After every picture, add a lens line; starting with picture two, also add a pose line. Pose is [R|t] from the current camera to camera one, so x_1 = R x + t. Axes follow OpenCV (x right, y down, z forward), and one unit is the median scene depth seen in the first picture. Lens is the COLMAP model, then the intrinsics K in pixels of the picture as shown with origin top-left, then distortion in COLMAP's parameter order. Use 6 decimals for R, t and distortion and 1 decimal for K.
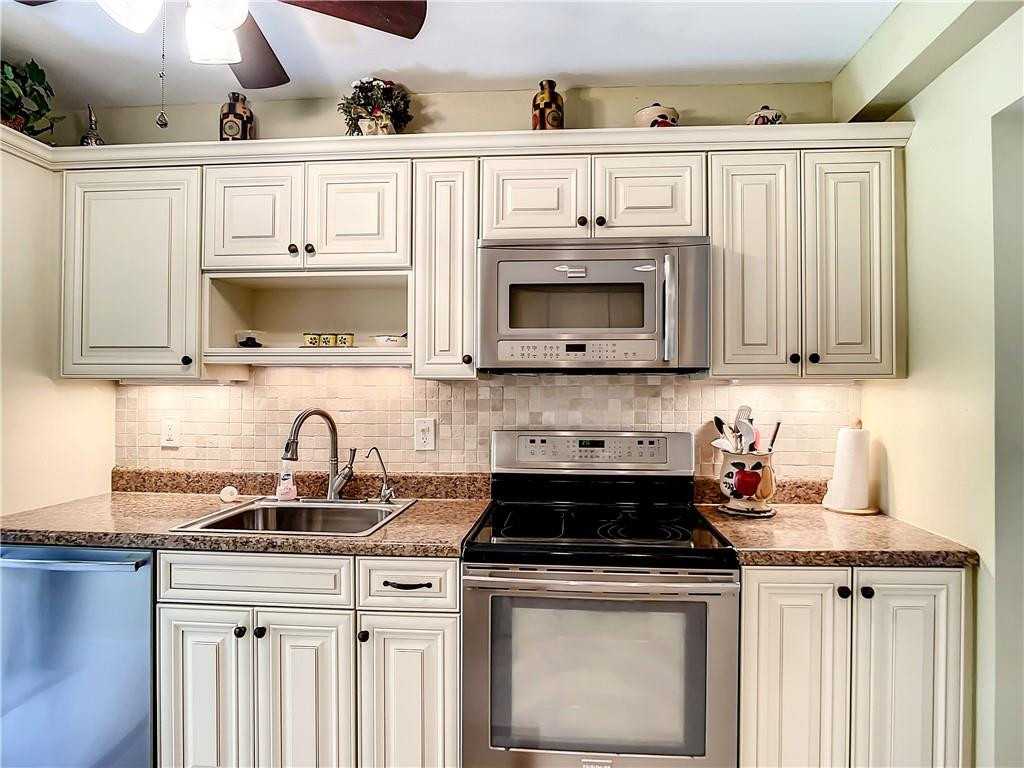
lens RADIAL K [[560.2, 0, 518.8], [0, 560.2, 377.4], [0, 0, 1]] dist [-0.024354, 0.001324]
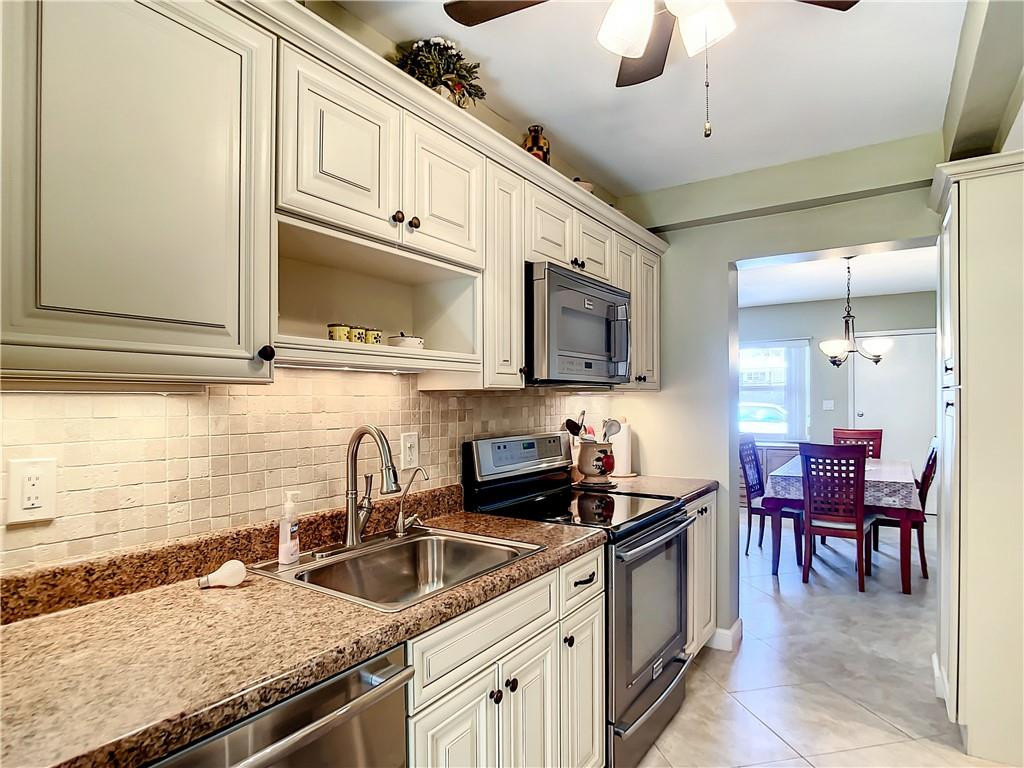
lens RADIAL K [[581.7, 0, 513.9], [0, 581.7, 391.1], [0, 0, 1]] dist [-0.026476, 0.000759]
pose [[0.490465, 0.009207, 0.871412, -0.936195], [-0.009727, 0.999940, -0.005090, 0.011078], [-0.871407, -0.005980, 0.490525, 0.428984]]
